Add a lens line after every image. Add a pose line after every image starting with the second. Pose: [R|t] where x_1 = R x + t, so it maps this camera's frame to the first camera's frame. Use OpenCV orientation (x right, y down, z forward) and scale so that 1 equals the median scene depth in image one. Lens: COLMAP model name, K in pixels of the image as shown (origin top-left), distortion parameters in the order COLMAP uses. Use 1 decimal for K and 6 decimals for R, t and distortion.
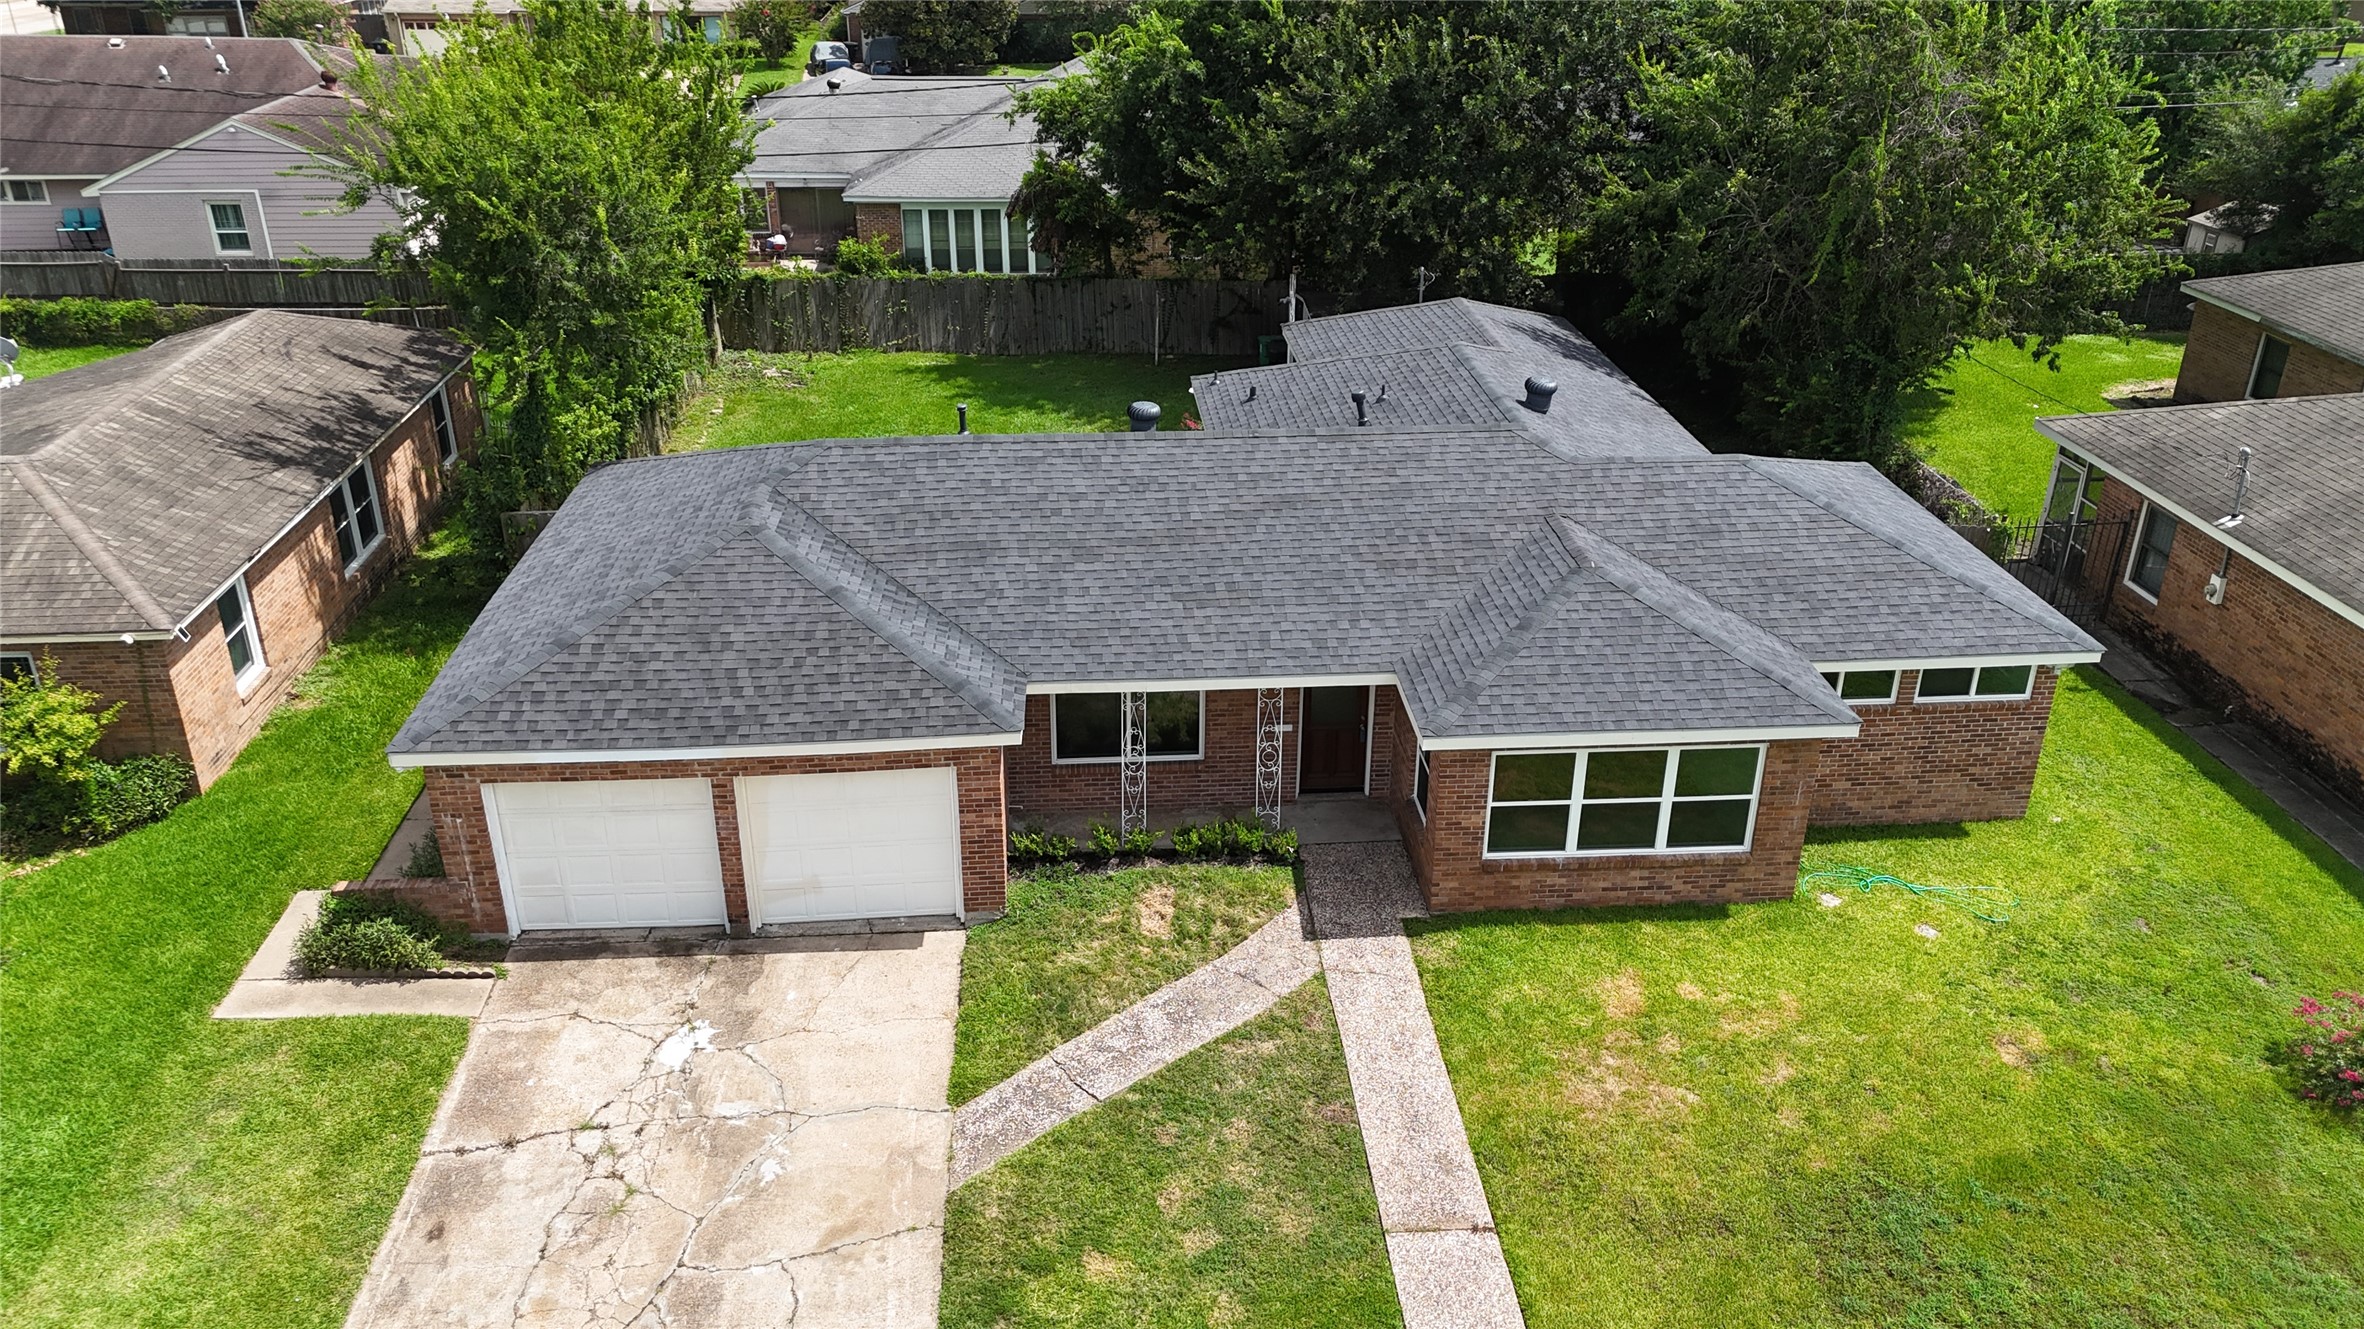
lens RADIAL K [[1753.2, 0, 1182.0], [0, 1753.2, 664.5], [0, 0, 1]] dist [0.090045, -0.126474]
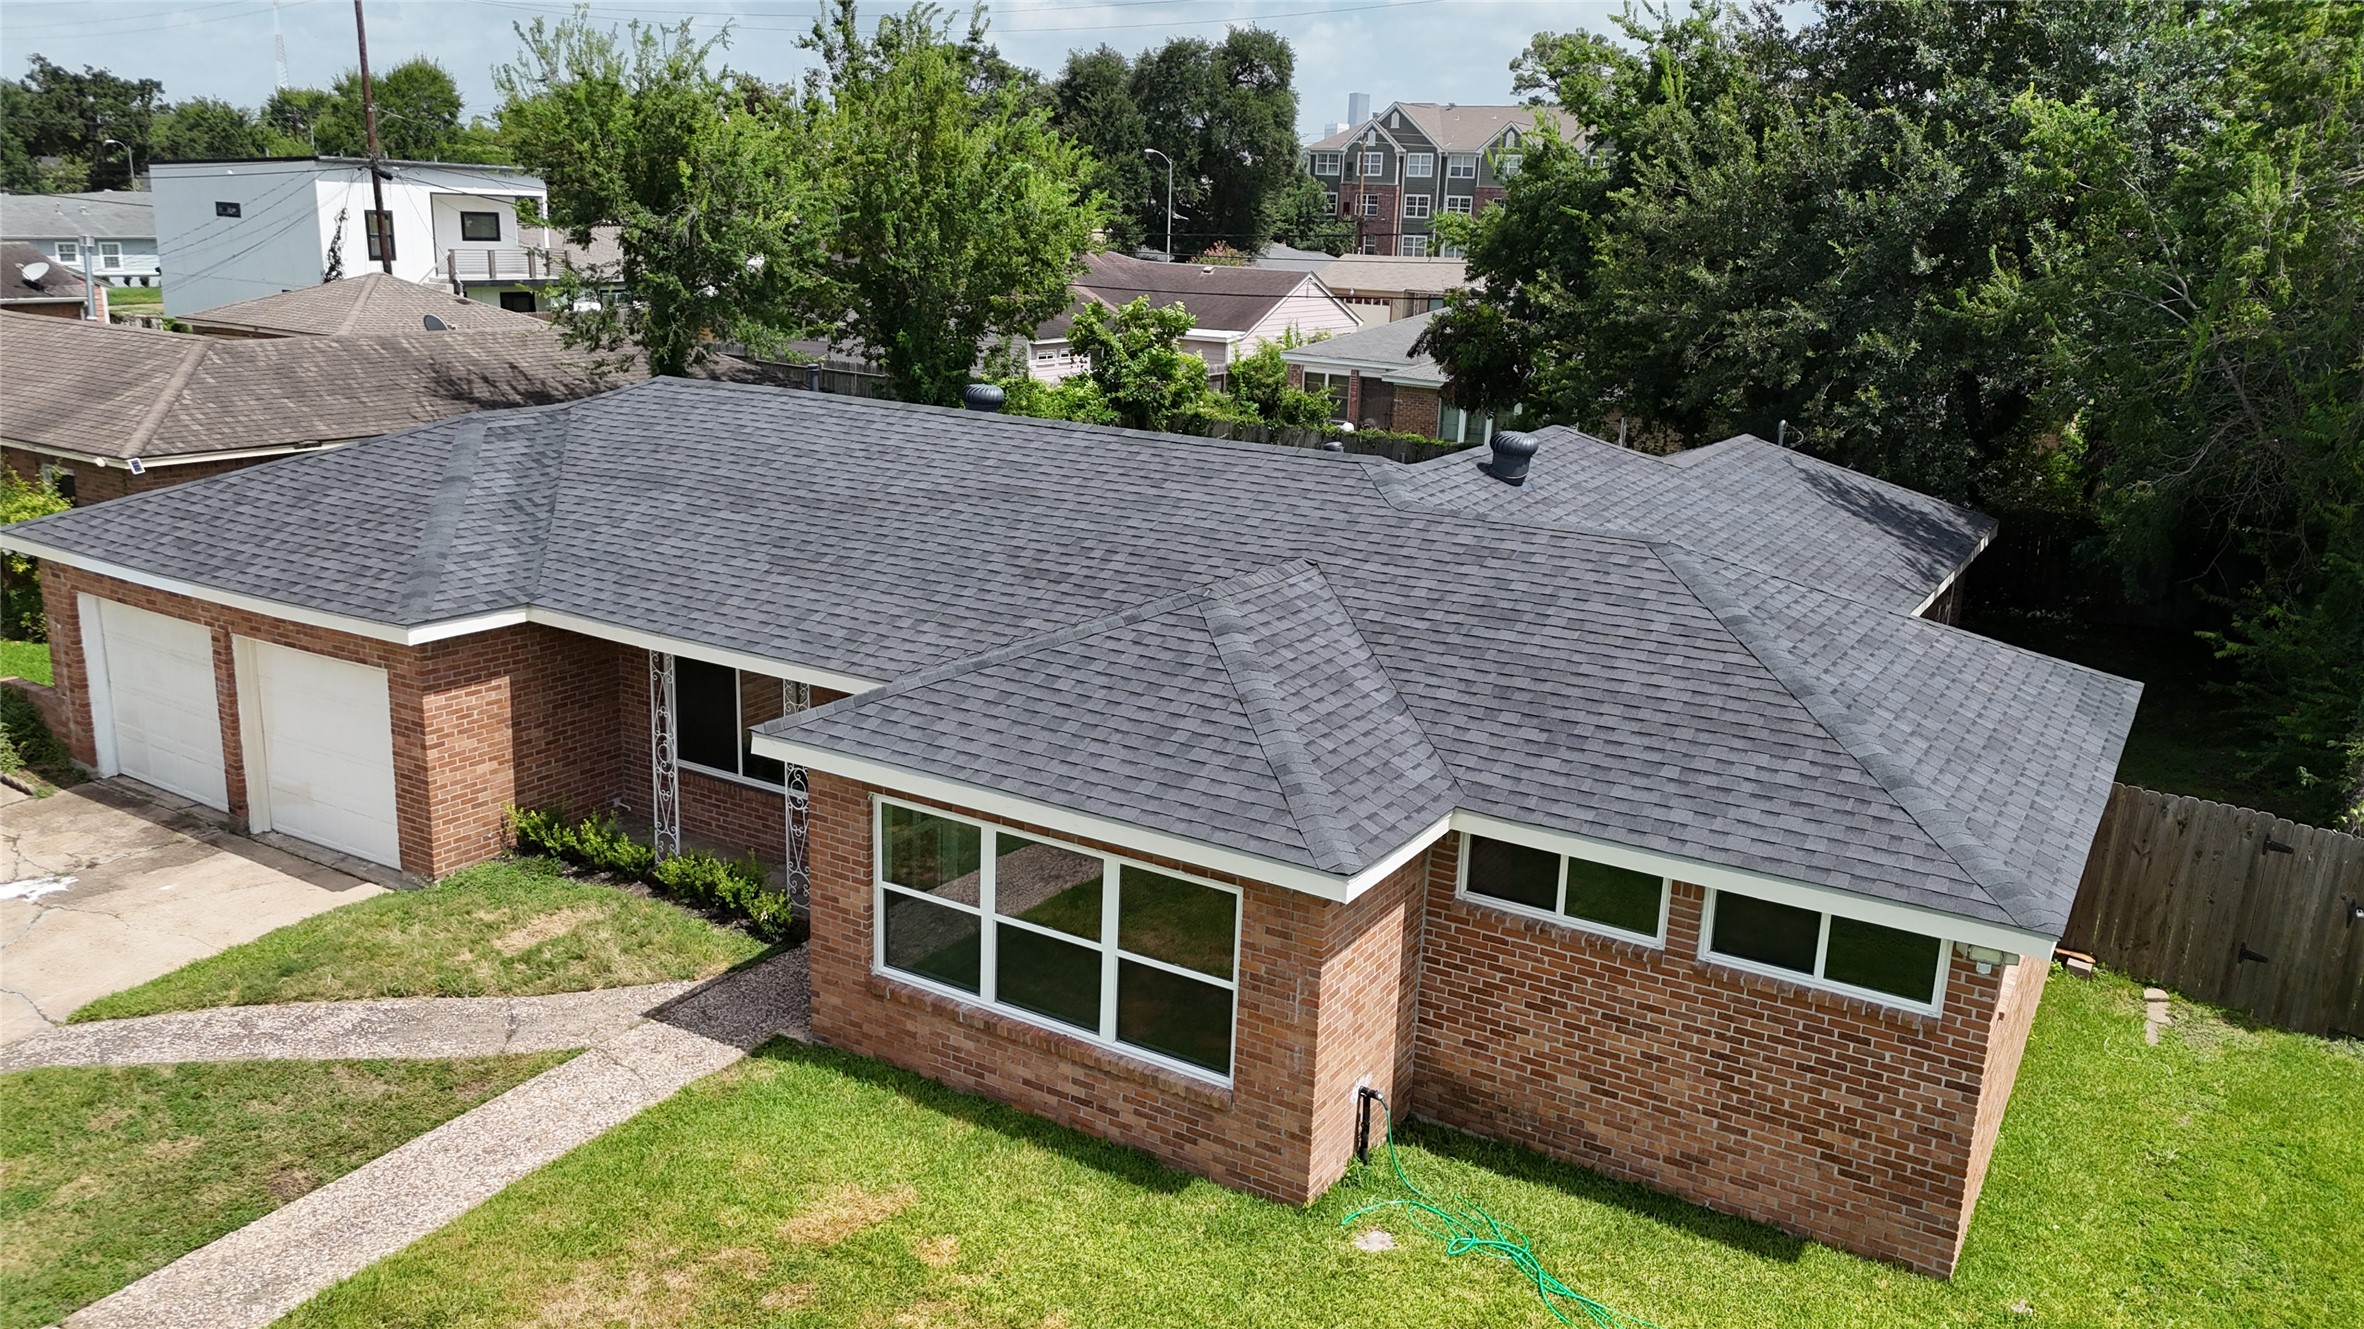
lens RADIAL K [[1753.2, 0, 1182.0], [0, 1753.2, 664.5], [0, 0, 1]] dist [0.090045, -0.126474]
pose [[0.815035, 0.174533, -0.552500, 0.602891], [-0.281992, 0.952488, -0.115100, 0.045240], [0.506160, 0.249611, 0.825528, 0.492537]]
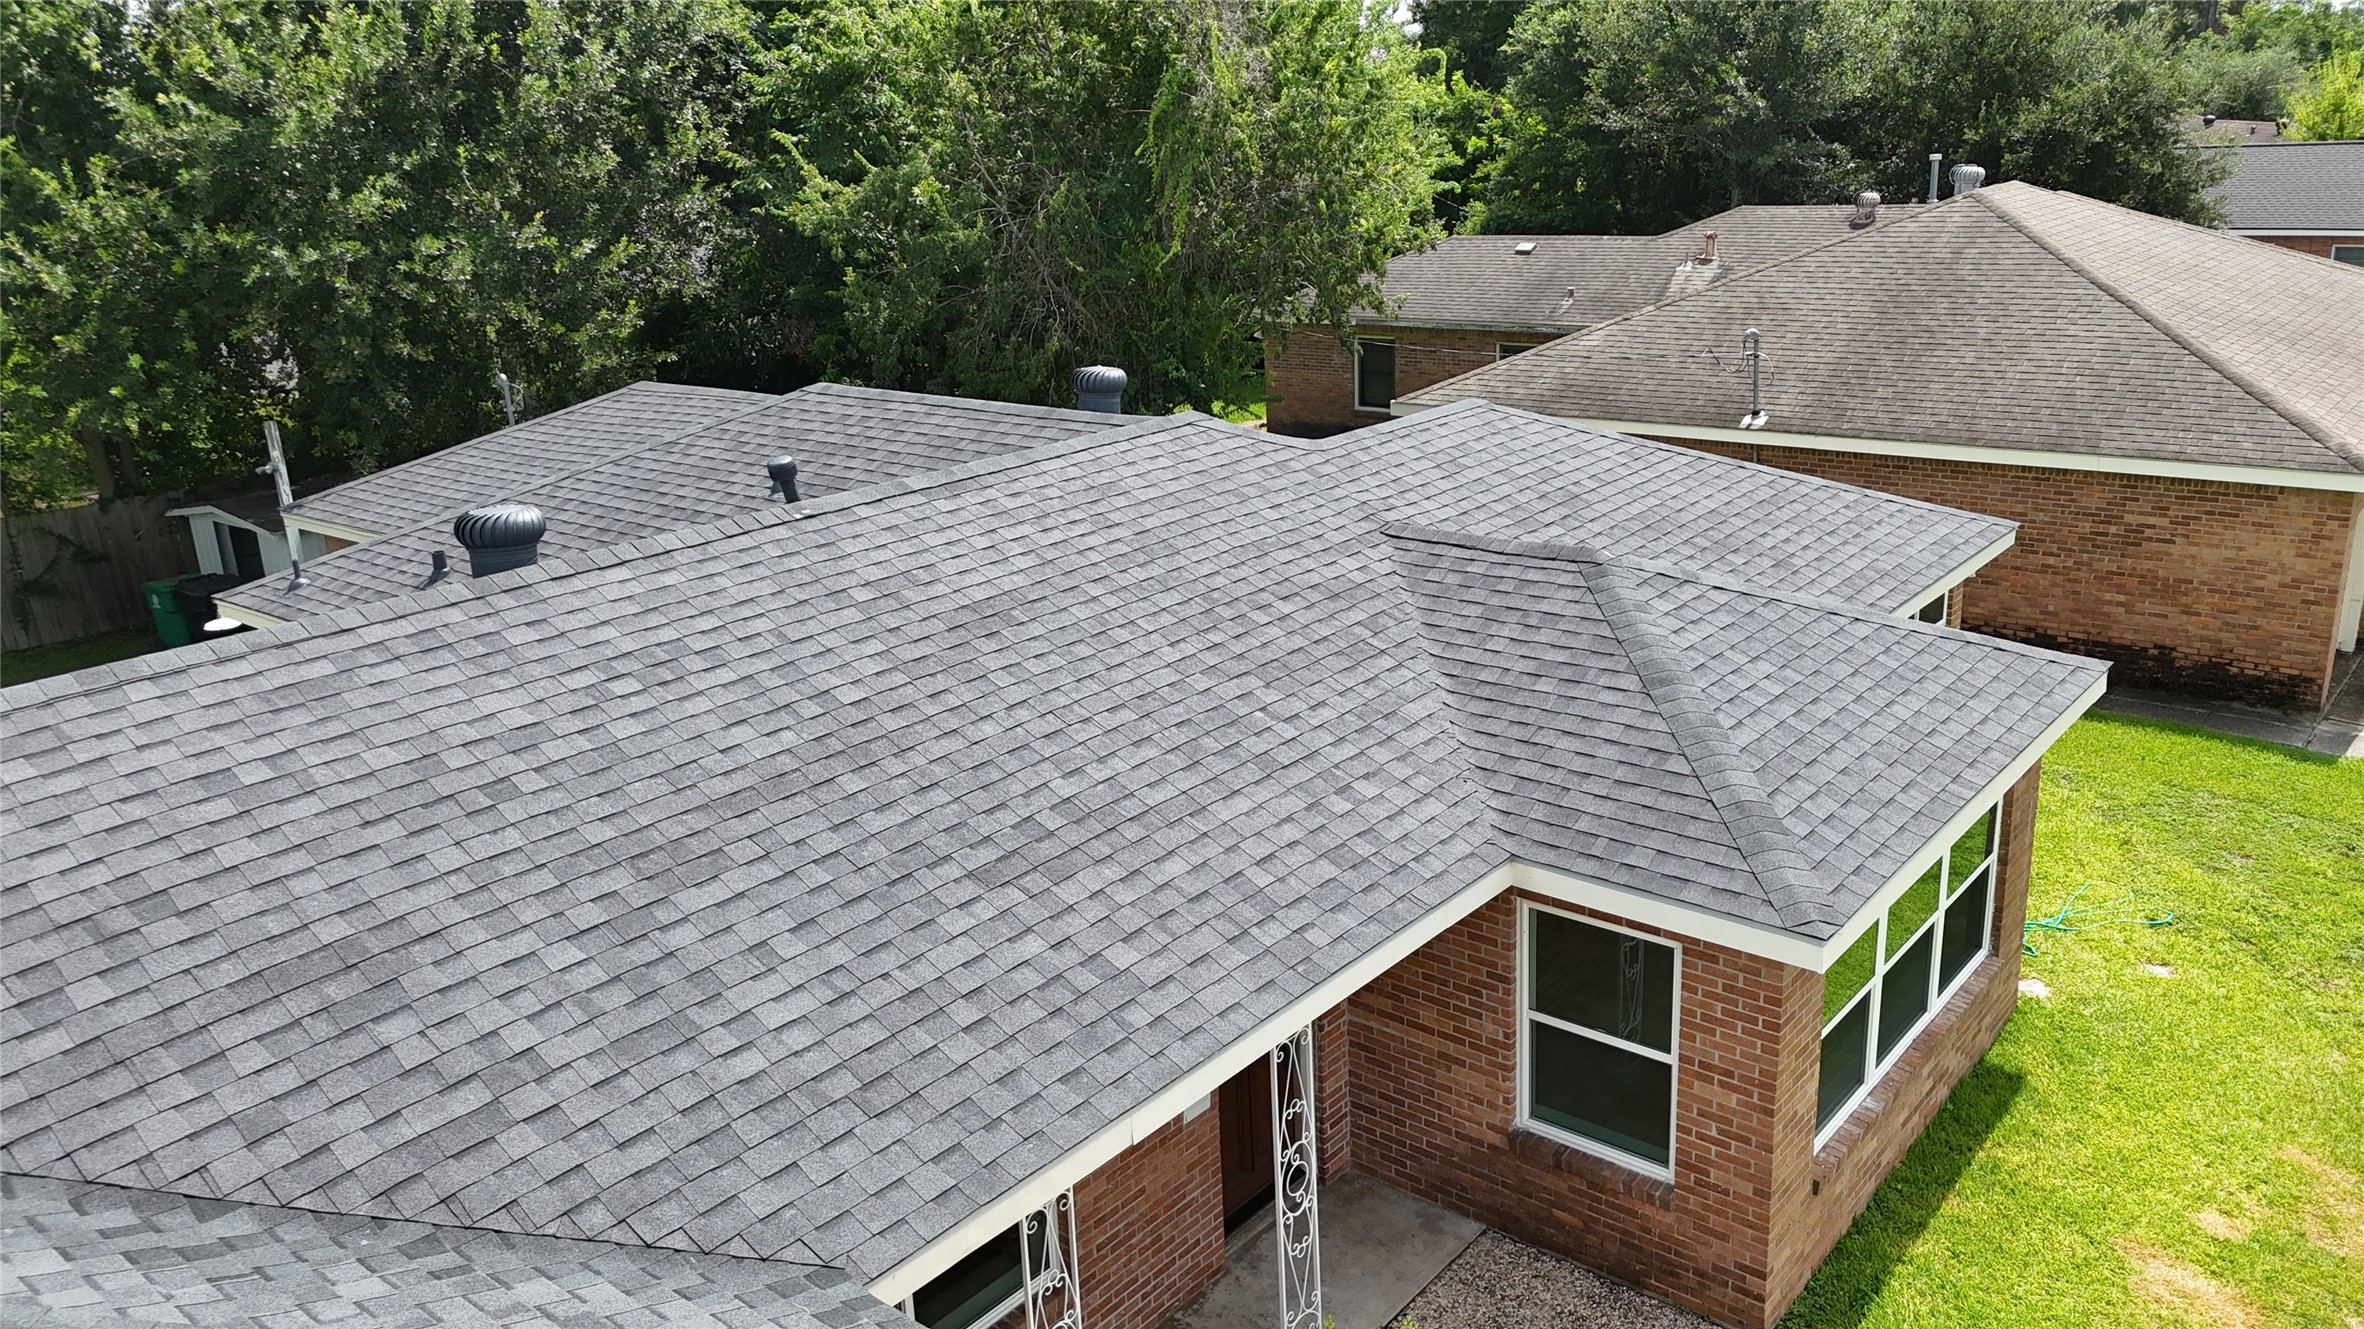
lens RADIAL K [[1727.2, 0, 1182.0], [0, 1727.2, 664.5], [0, 0, 1]] dist [0.091845, -0.130064]
pose [[0.697065, -0.248154, 0.672696, -0.219540], [0.351411, 0.936032, -0.018843, -0.062703], [-0.624989, 0.249527, 0.739679, 0.728587]]
